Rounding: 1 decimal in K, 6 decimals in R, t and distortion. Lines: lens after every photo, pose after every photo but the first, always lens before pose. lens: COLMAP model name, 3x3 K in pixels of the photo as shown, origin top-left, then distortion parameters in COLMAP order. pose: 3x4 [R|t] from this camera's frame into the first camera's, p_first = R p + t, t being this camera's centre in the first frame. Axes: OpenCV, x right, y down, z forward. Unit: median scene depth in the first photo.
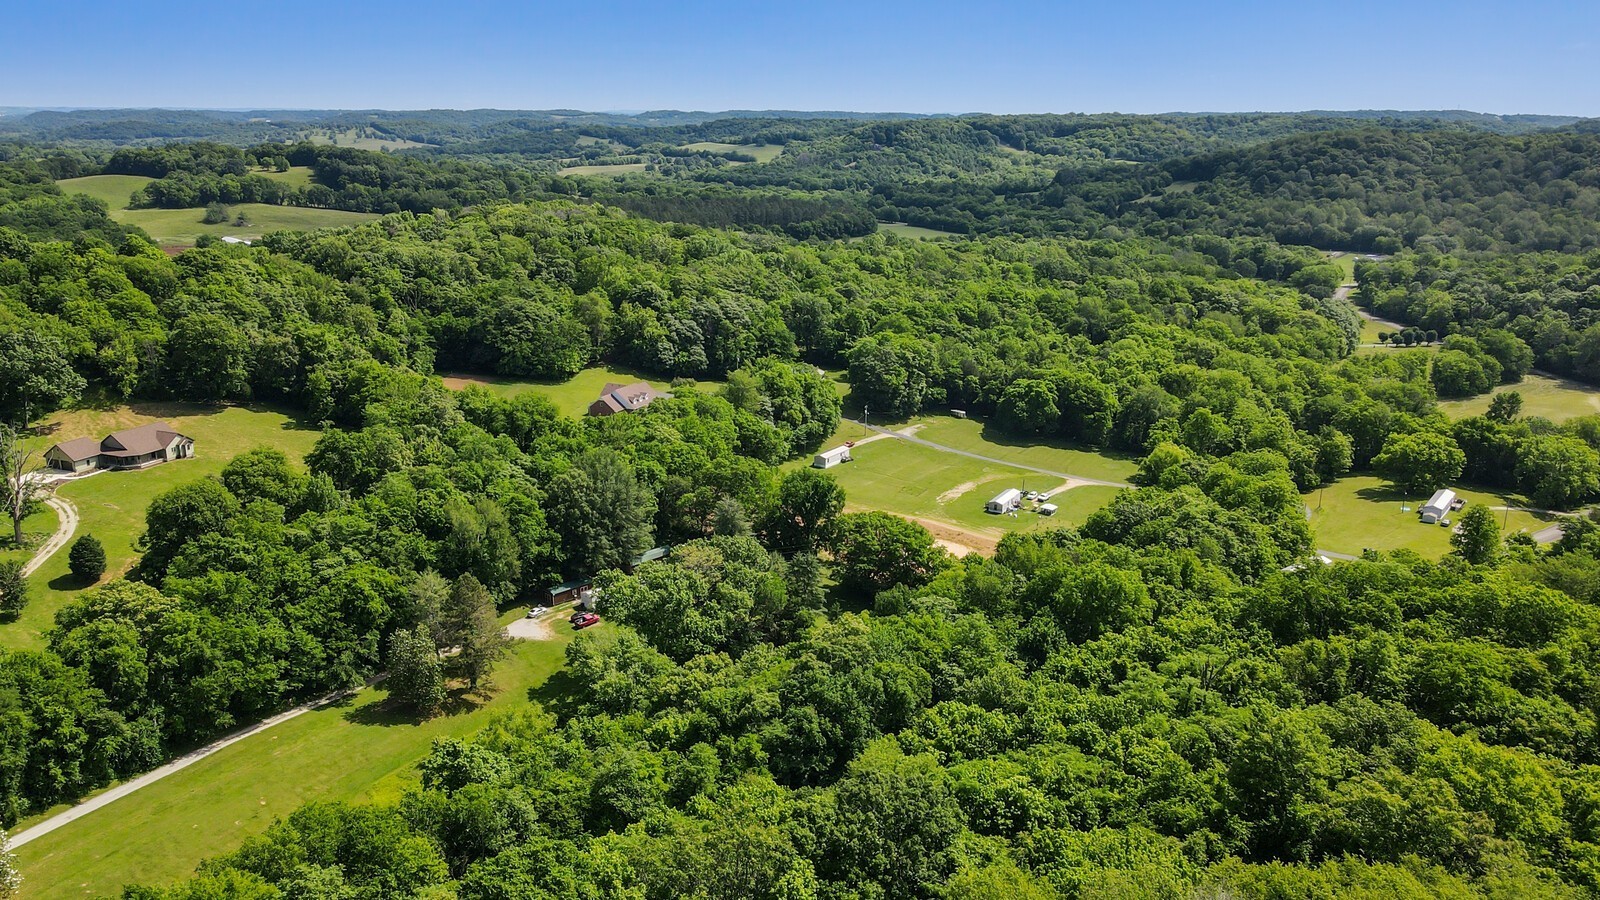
lens RADIAL K [[1007.0, 0, 800.0], [0, 1007.0, 450.0], [0, 0, 1]] dist [0.001039, 0.005082]
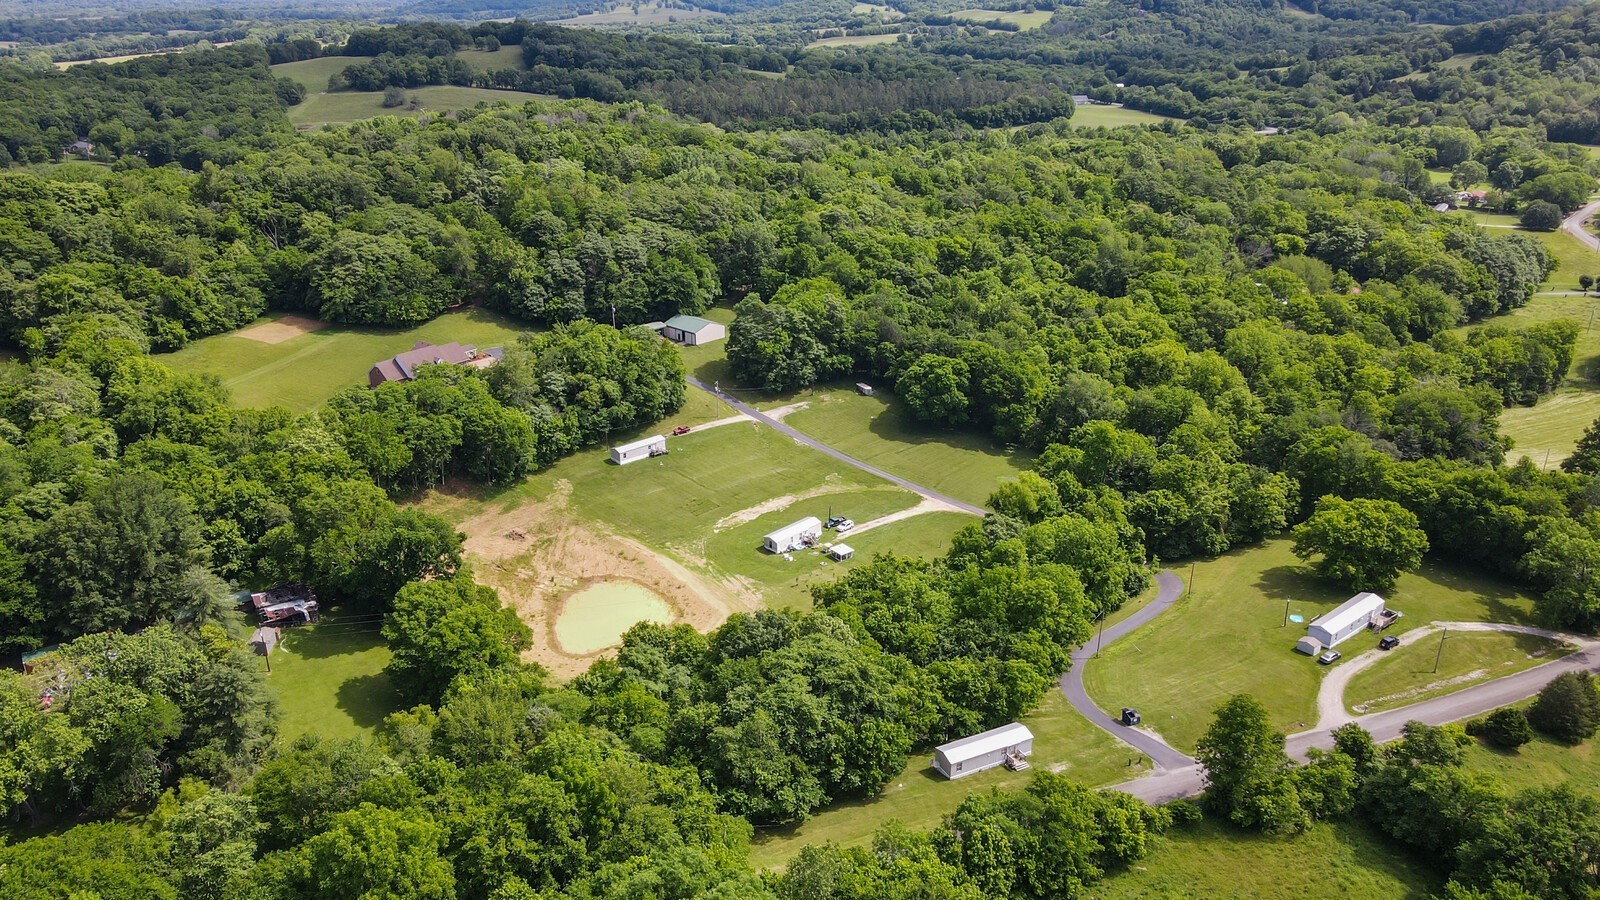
lens RADIAL K [[1007.0, 0, 800.0], [0, 1007.0, 450.0], [0, 0, 1]] dist [0.001039, 0.005082]
pose [[0.976969, 0.072550, -0.200670, 0.271010], [-0.049438, 0.991796, 0.117882, -0.079937], [0.207576, -0.105247, 0.972541, 0.188572]]
